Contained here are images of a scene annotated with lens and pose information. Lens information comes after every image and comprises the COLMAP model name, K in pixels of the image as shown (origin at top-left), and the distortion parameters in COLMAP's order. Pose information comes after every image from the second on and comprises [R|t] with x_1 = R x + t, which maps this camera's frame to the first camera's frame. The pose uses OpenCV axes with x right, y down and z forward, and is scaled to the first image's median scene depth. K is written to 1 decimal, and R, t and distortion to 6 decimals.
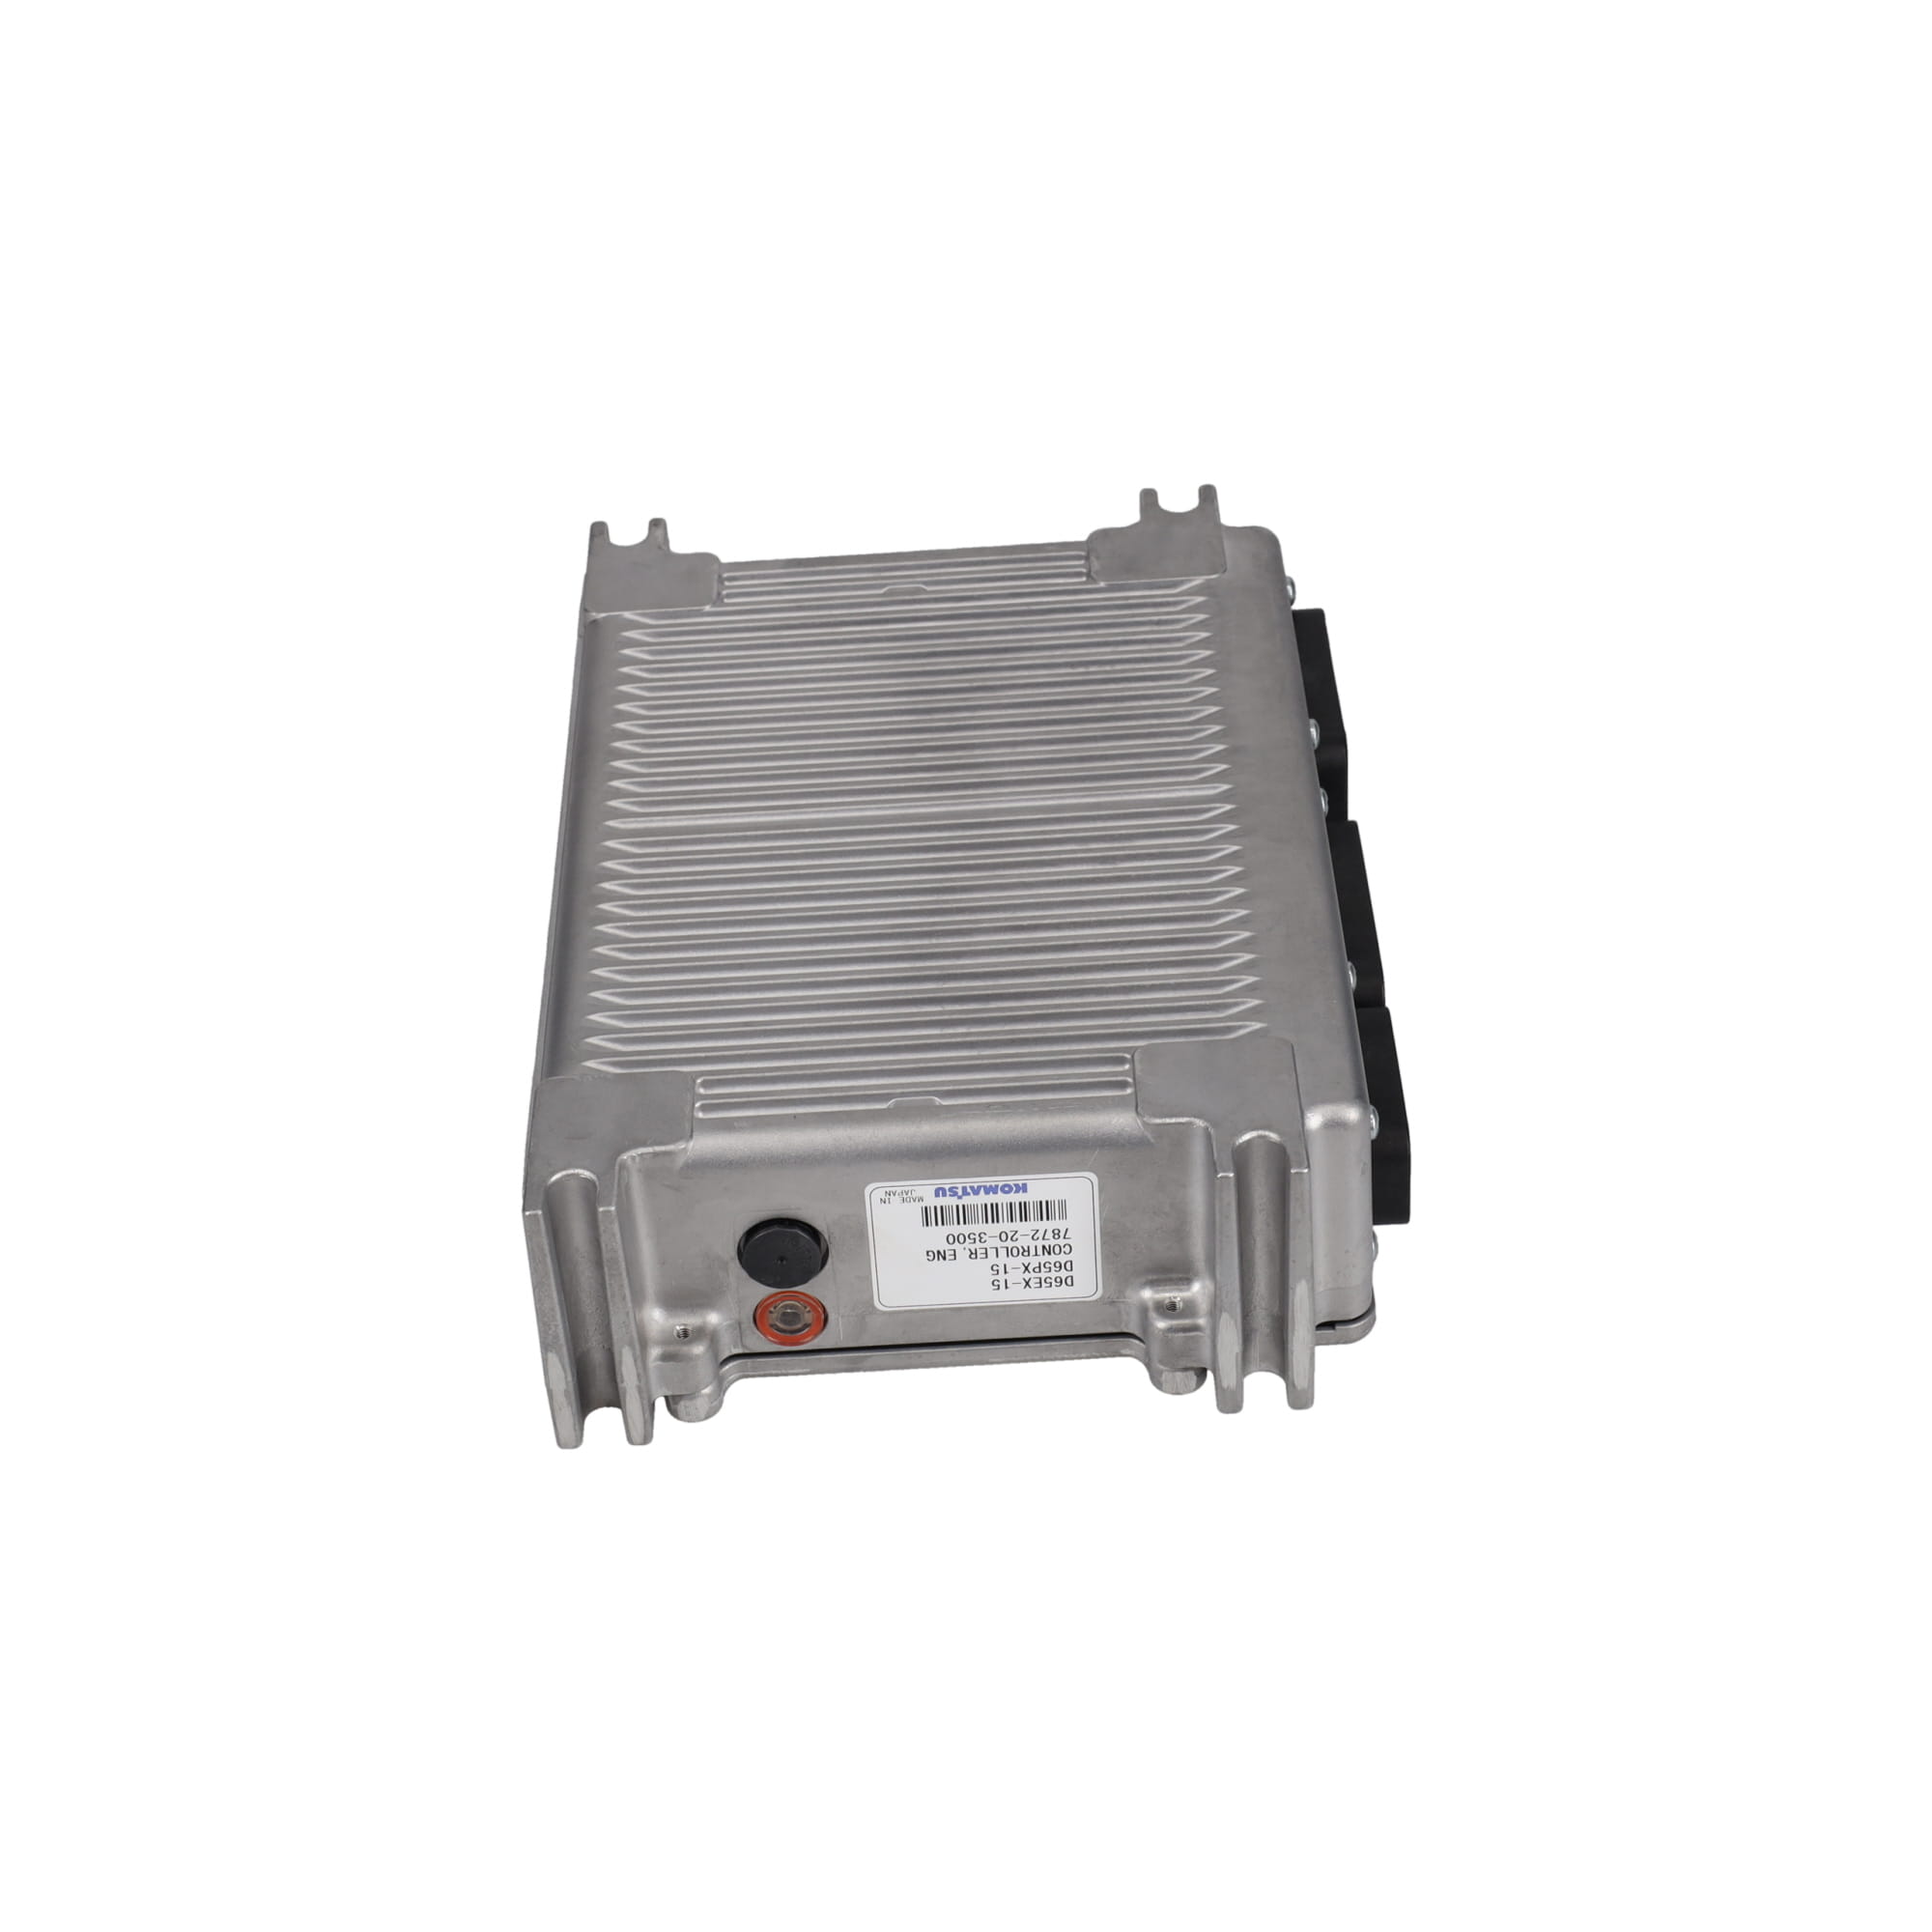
lens RADIAL K [[2900.7, 0, 966.0], [0, 2900.7, 966.0], [0, 0, 1]] dist [0.021394, 0.032146]
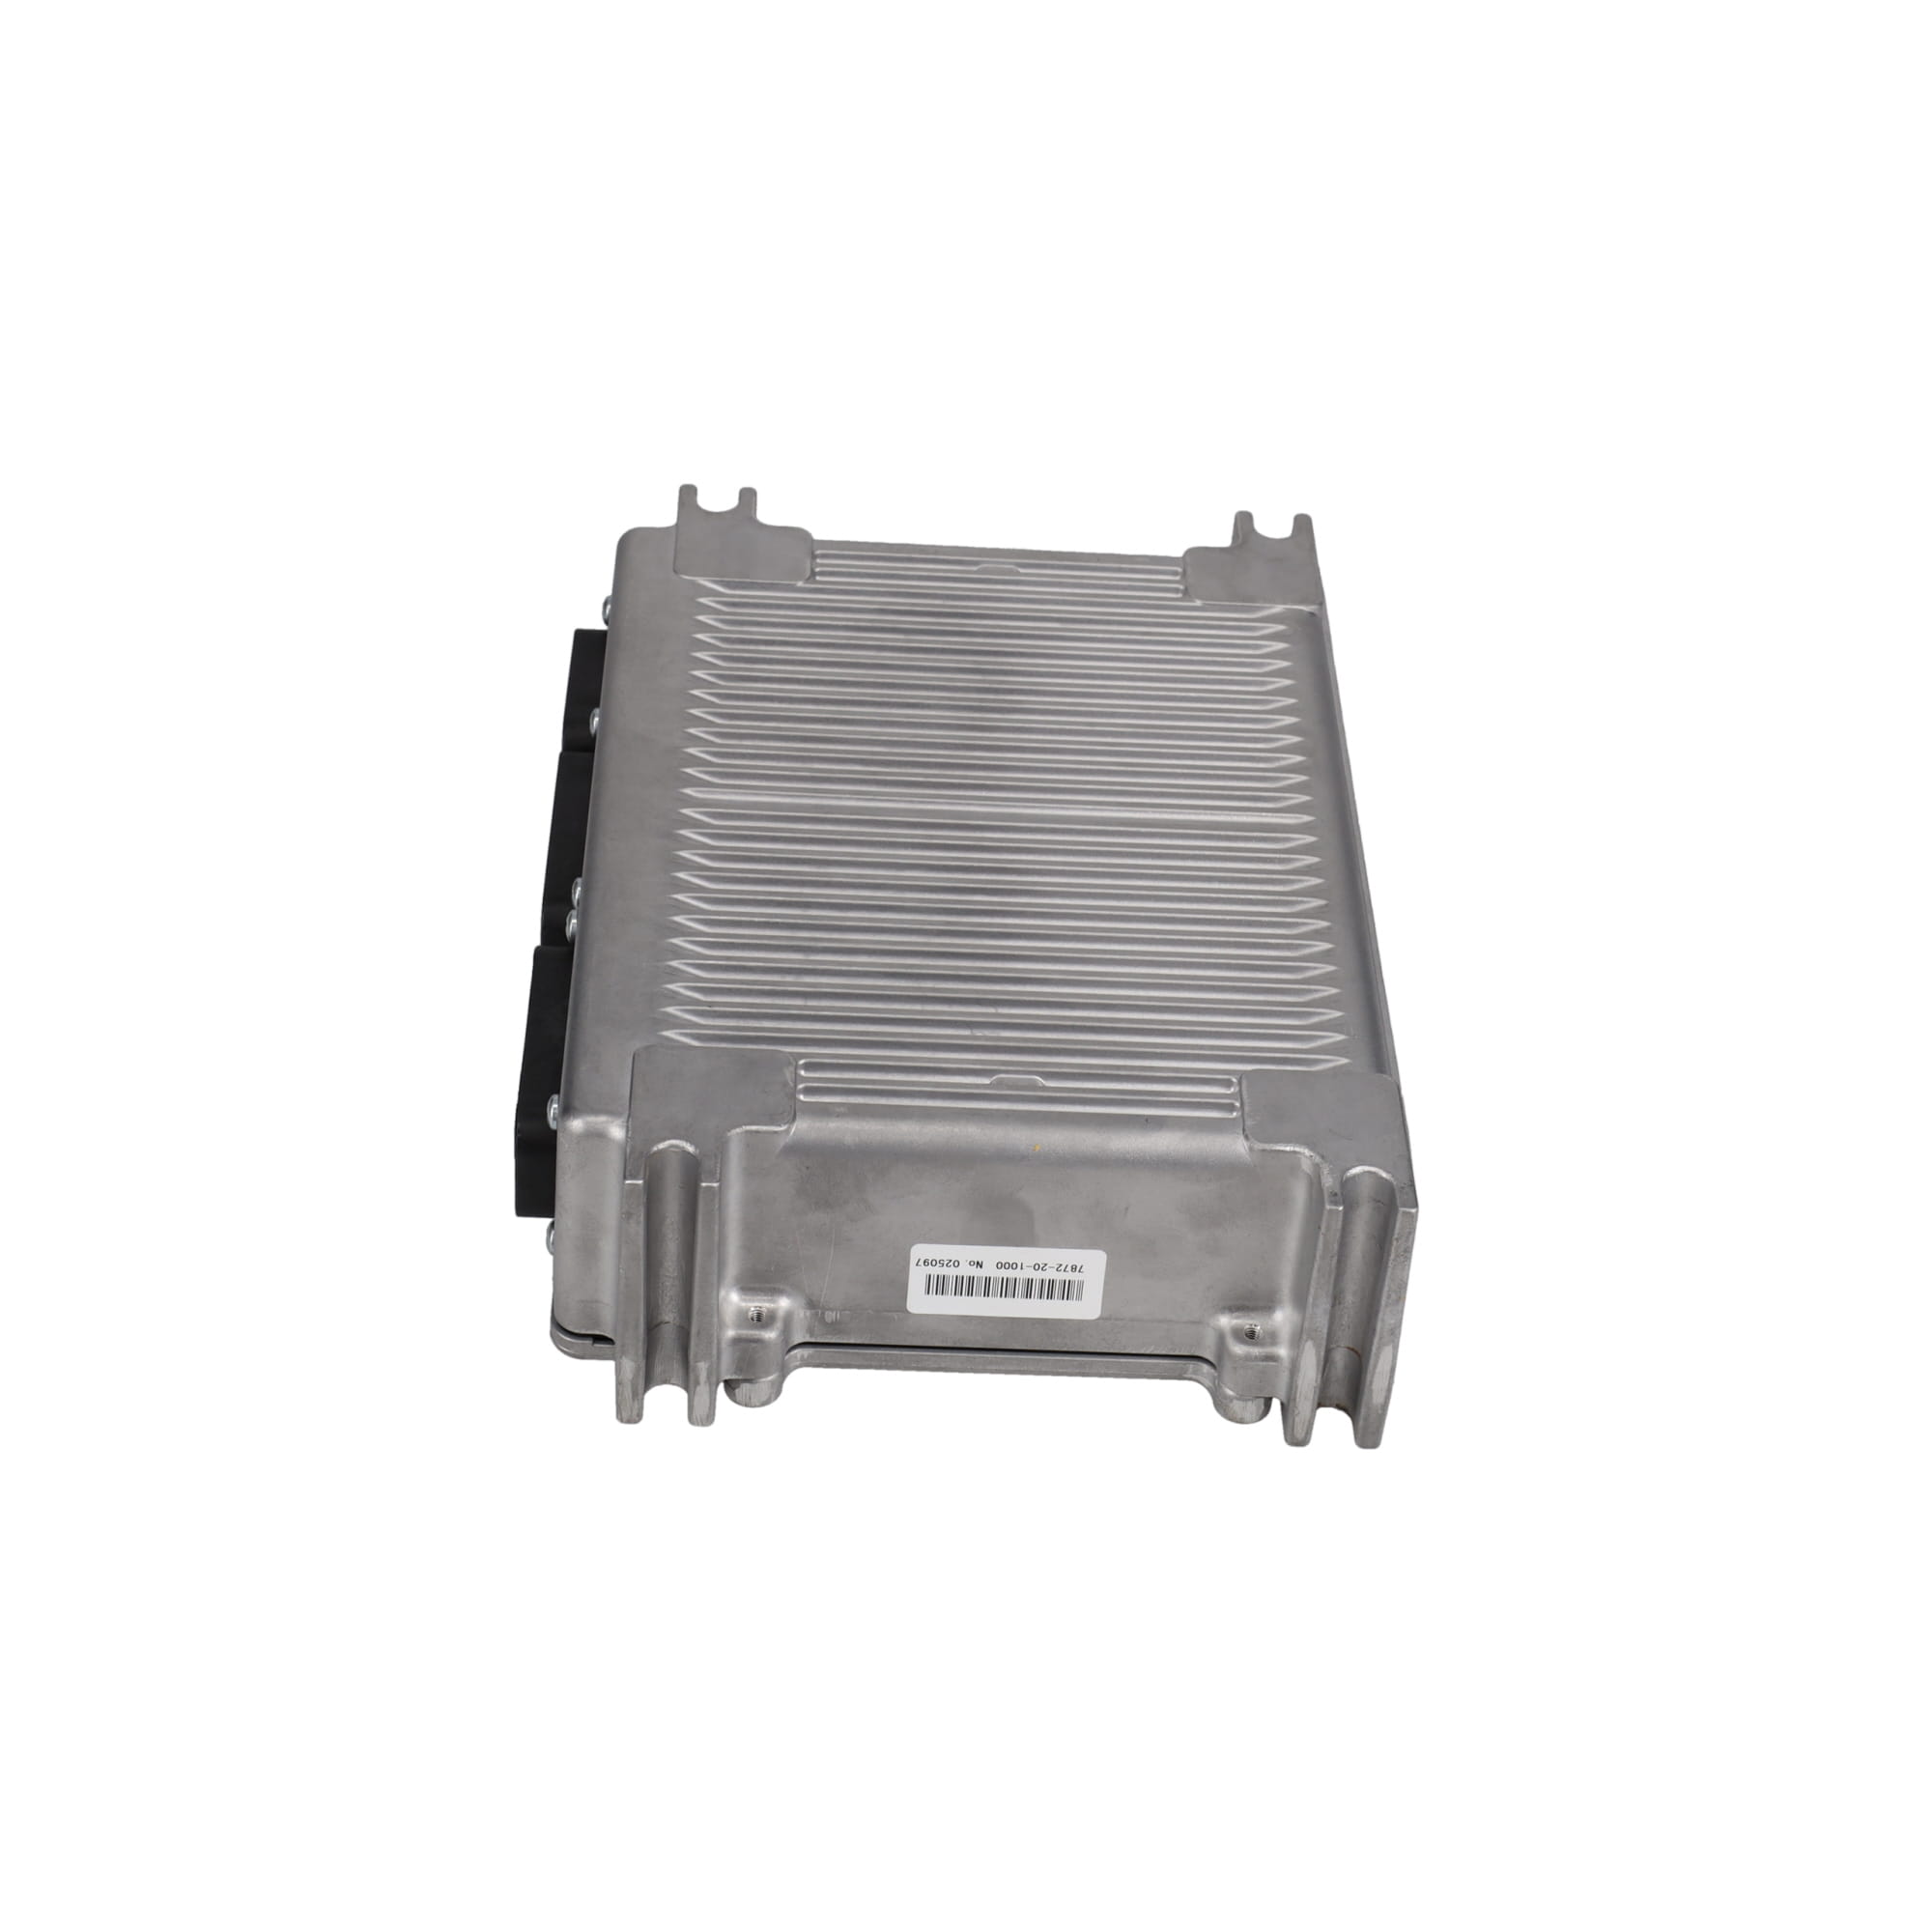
lens RADIAL K [[2900.7, 0, 966.0], [0, 2900.7, 966.0], [0, 0, 1]] dist [0.021394, 0.032146]
pose [[0.992613, 0.098154, 0.071310, -0.107905], [-0.097986, 0.995171, -0.005847, 0.007177], [-0.071539, -0.001183, 0.997437, 0.016326]]
